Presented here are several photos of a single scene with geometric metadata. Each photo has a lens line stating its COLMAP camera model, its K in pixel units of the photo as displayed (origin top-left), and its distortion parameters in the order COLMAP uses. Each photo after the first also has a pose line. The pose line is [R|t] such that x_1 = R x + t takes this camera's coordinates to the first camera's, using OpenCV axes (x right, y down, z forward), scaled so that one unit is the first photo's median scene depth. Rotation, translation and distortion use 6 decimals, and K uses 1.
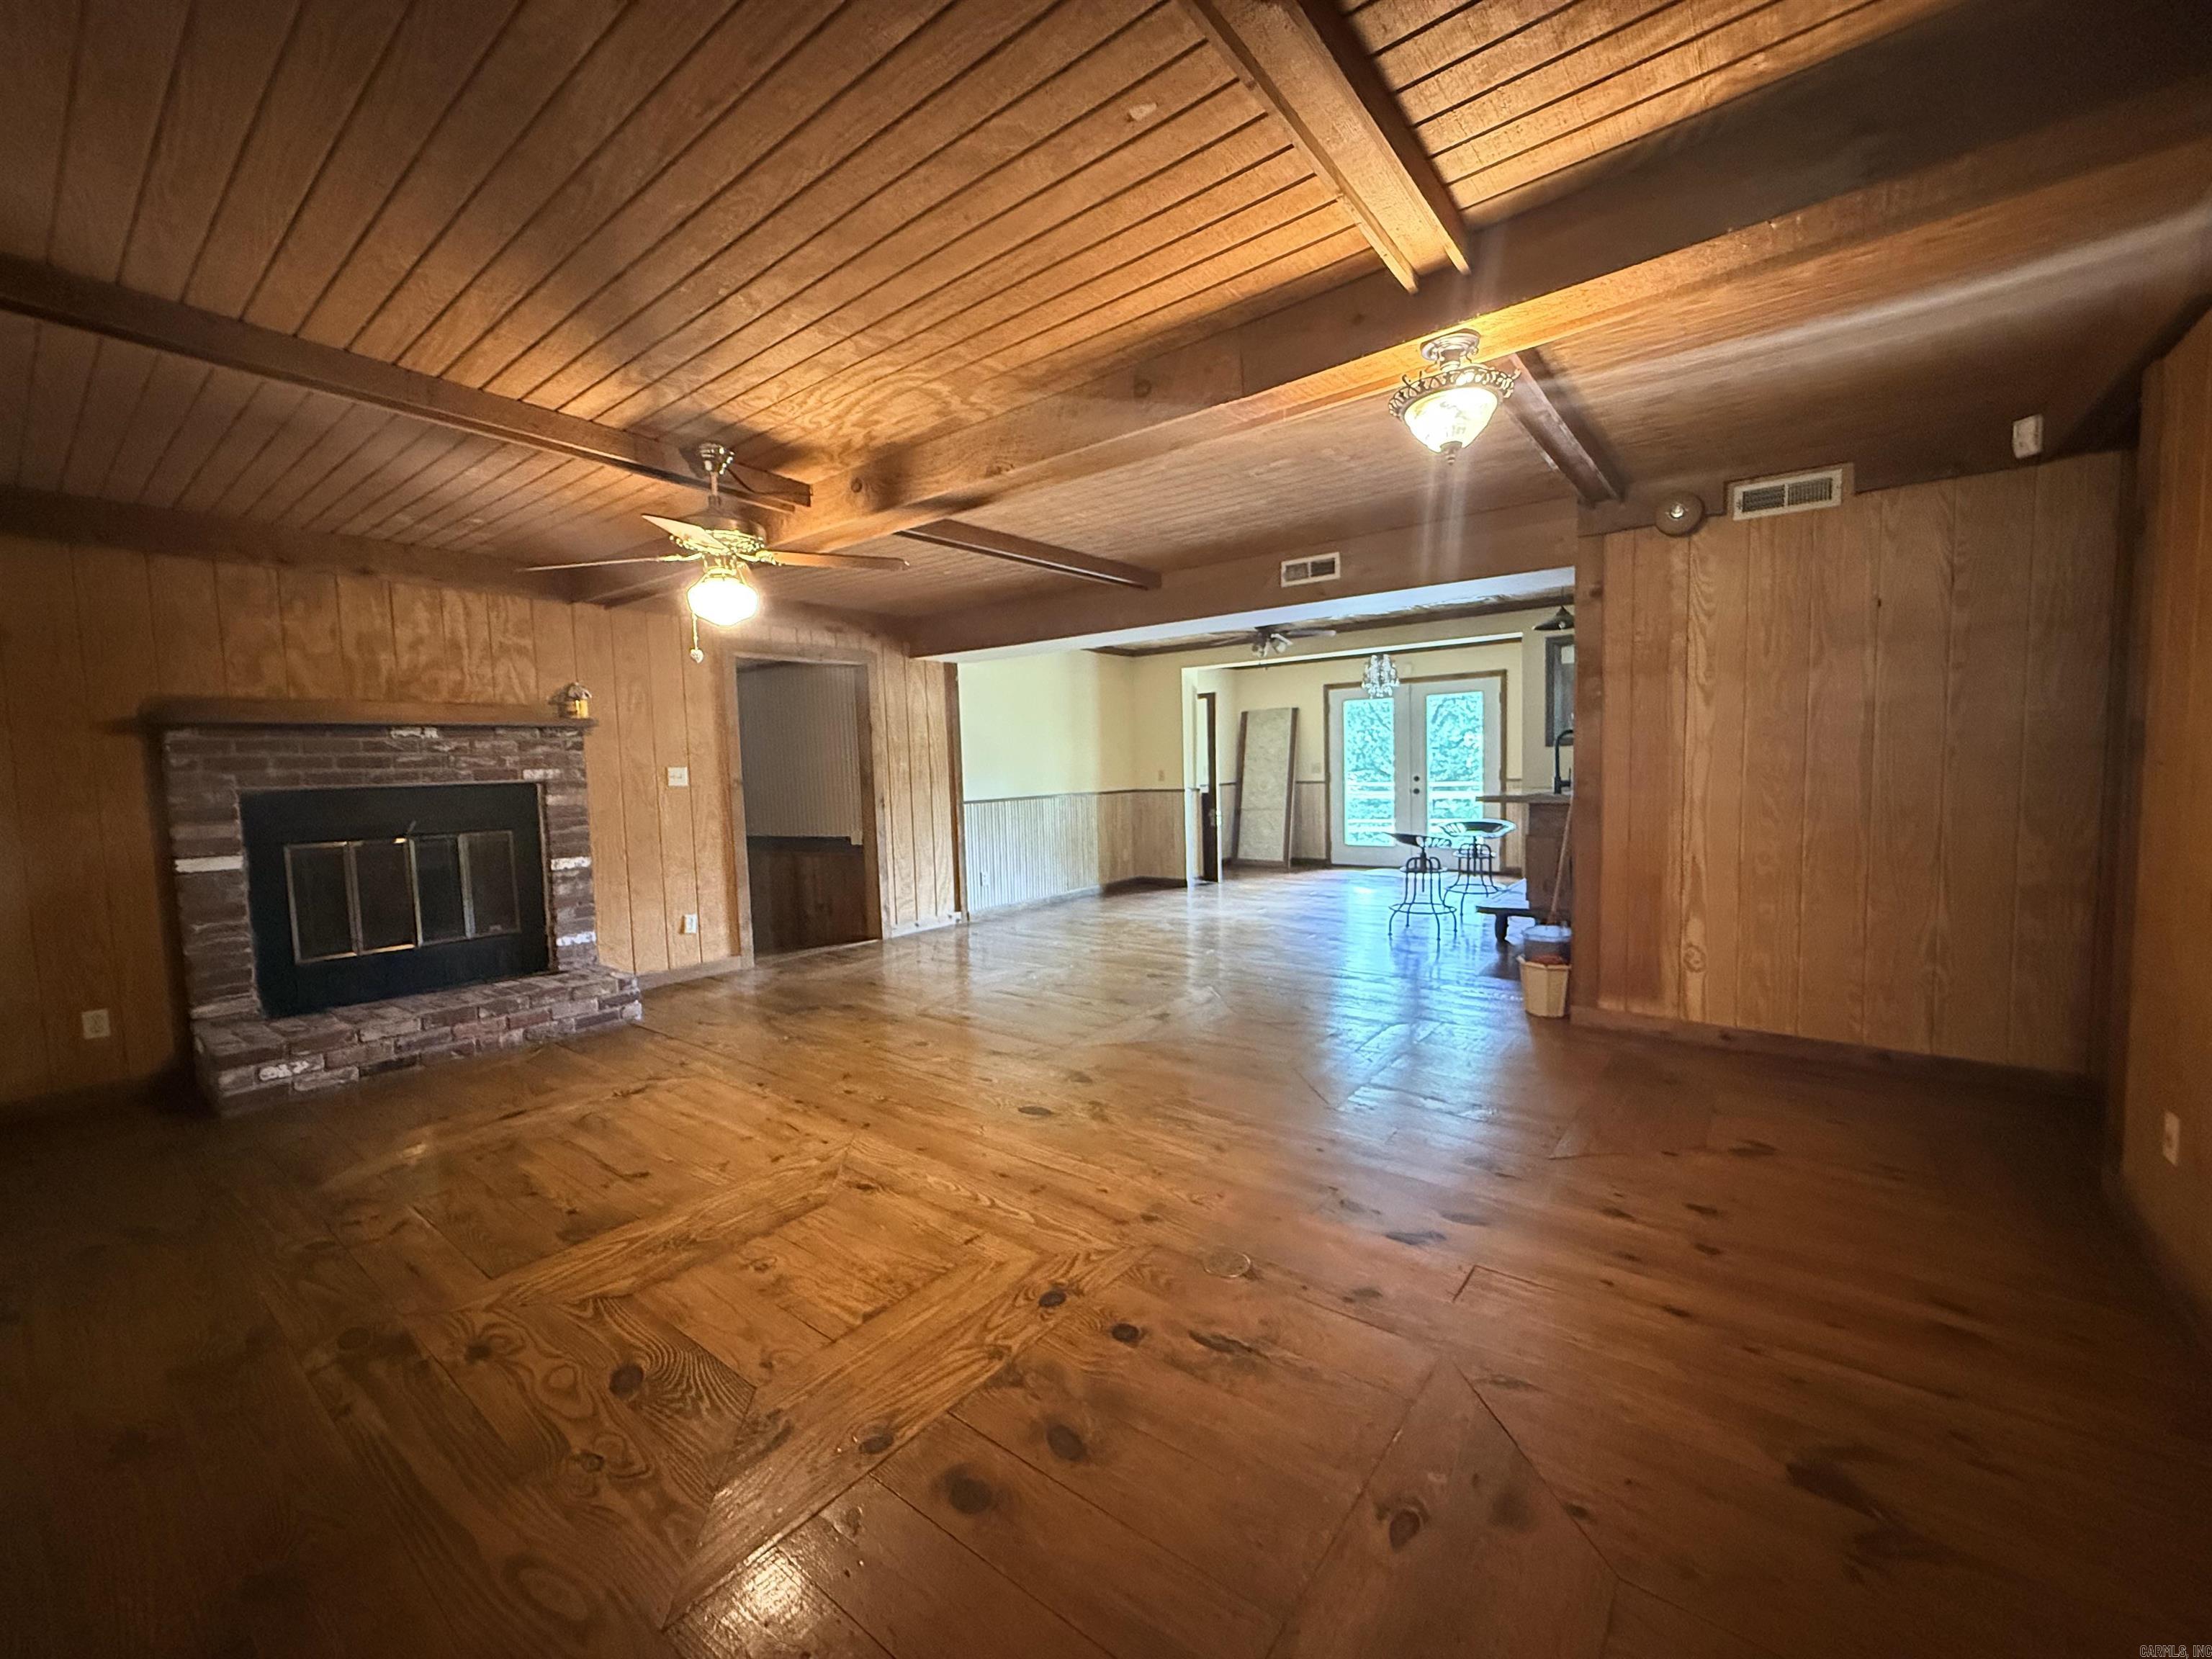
lens RADIAL K [[885.3, 0, 1099.3], [0, 885.3, 830.9], [0, 0, 1]] dist [0.000527, -0.000627]
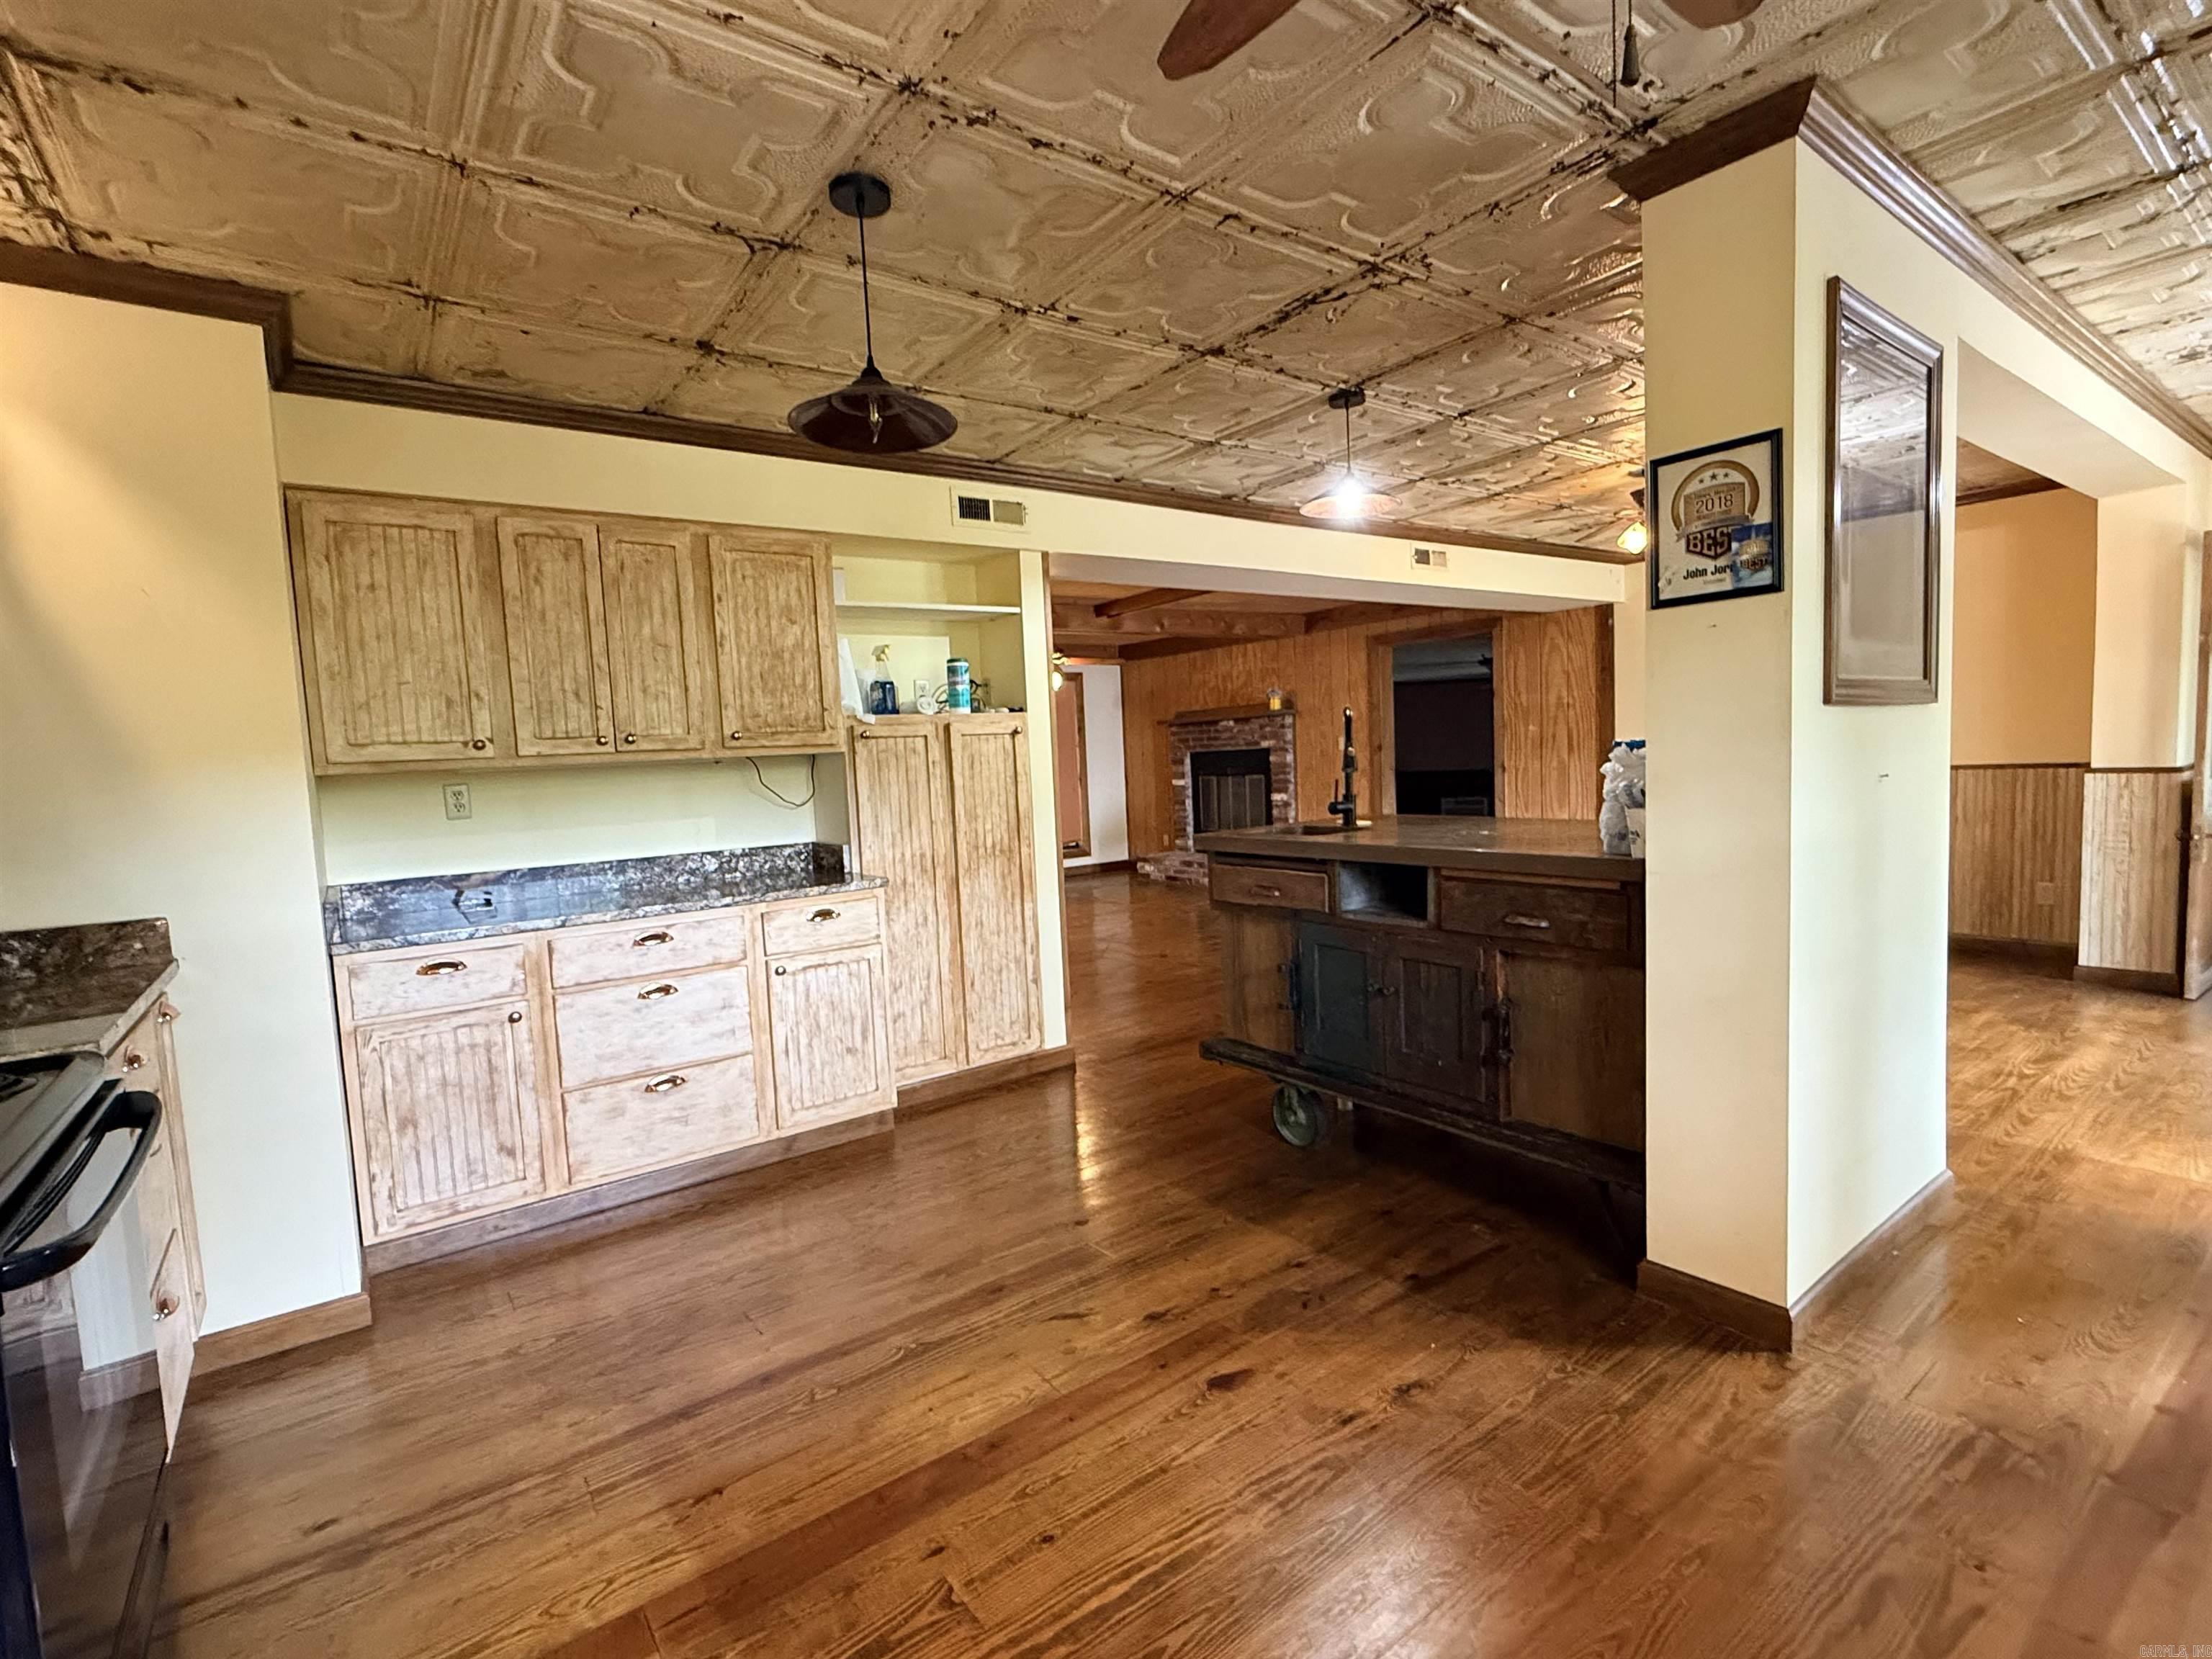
lens RADIAL K [[1028.9, 0, 1100.5], [0, 1028.9, 839.3], [0, 0, 1]] dist [0.000258, 0.000196]
pose [[-0.260094, 0.115886, -0.958604, 1.400310], [-0.021045, 0.991856, 0.125616, -0.124223], [0.965354, 0.052846, -0.255536, 1.213224]]
